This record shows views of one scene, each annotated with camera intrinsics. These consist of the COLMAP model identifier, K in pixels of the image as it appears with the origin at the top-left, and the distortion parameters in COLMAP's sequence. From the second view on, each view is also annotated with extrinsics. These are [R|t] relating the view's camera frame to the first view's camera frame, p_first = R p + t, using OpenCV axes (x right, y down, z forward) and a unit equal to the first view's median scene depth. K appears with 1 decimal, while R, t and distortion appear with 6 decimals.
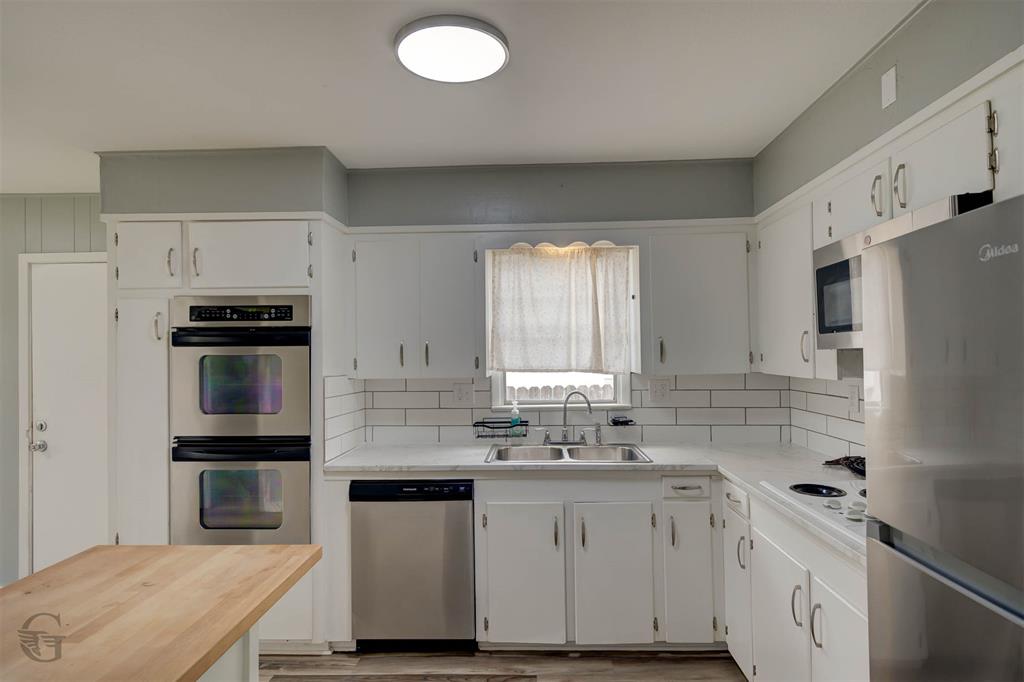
lens RADIAL K [[546.1, 0, 513.6], [0, 546.1, 342.0], [0, 0, 1]] dist [0.005751, 0.000211]
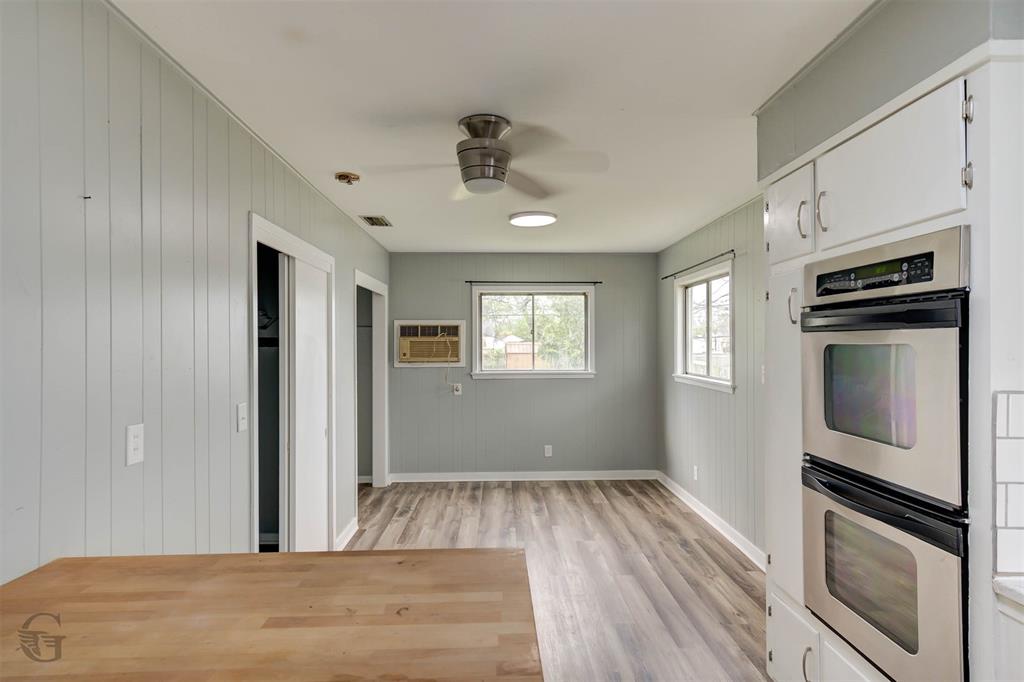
lens RADIAL K [[546.1, 0, 512.1], [0, 546.1, 345.3], [0, 0, 1]] dist [0.005751, 0.000211]
pose [[0.068791, 0.011136, -0.997569, 0.096189], [0.019442, 0.999733, 0.012501, 0.008928], [0.997442, -0.020255, 0.068556, 0.553454]]
